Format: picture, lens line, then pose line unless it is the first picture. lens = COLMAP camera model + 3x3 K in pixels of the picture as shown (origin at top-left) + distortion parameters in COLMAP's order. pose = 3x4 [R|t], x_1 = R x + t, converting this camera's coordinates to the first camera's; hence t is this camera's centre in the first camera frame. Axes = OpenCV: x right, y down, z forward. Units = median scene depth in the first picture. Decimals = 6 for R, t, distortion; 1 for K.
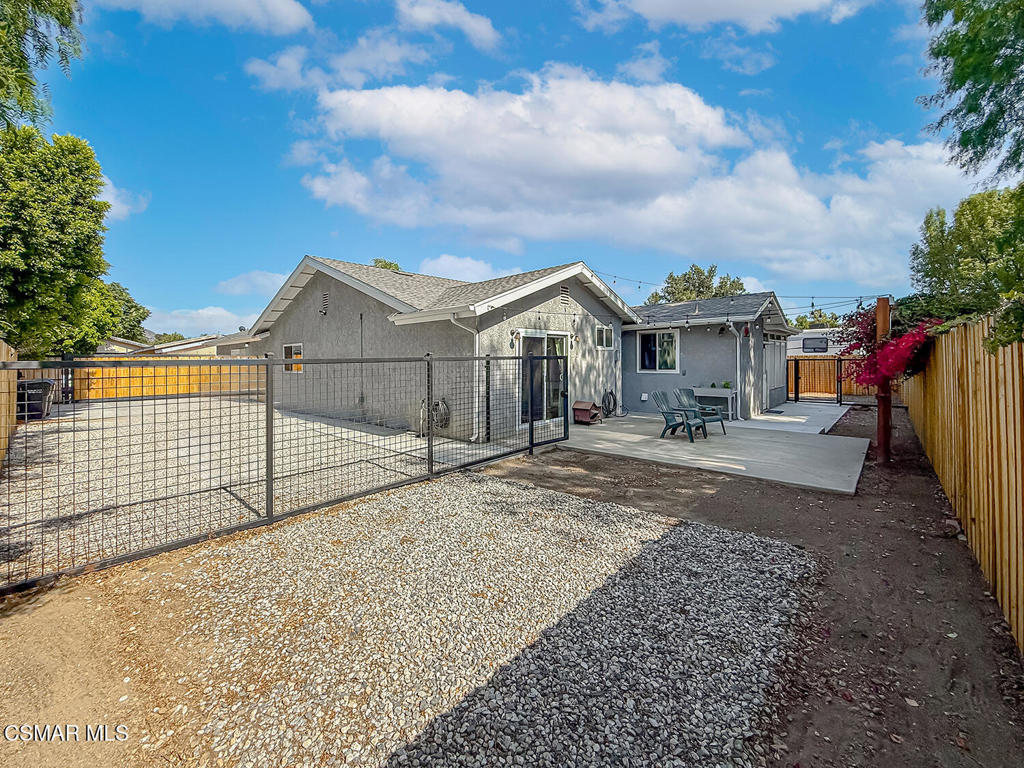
lens RADIAL K [[415.8, 0, 513.5], [0, 415.8, 361.1], [0, 0, 1]] dist [0.004895, -0.000715]
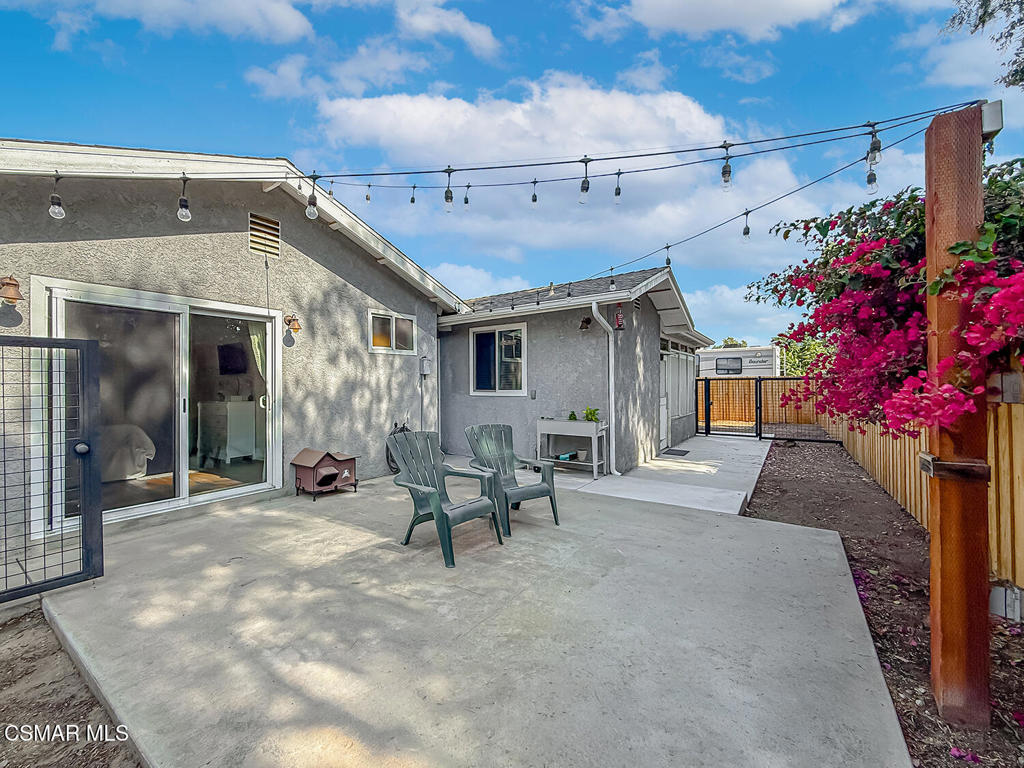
lens RADIAL K [[415.8, 0, 511.0], [0, 415.8, 383.7], [0, 0, 1]] dist [0.004895, -0.000715]
pose [[0.989370, 0.006124, 0.145294, 0.302305], [-0.005035, 0.999956, -0.007861, 0.017365], [-0.145335, 0.007046, 0.989357, 0.422215]]
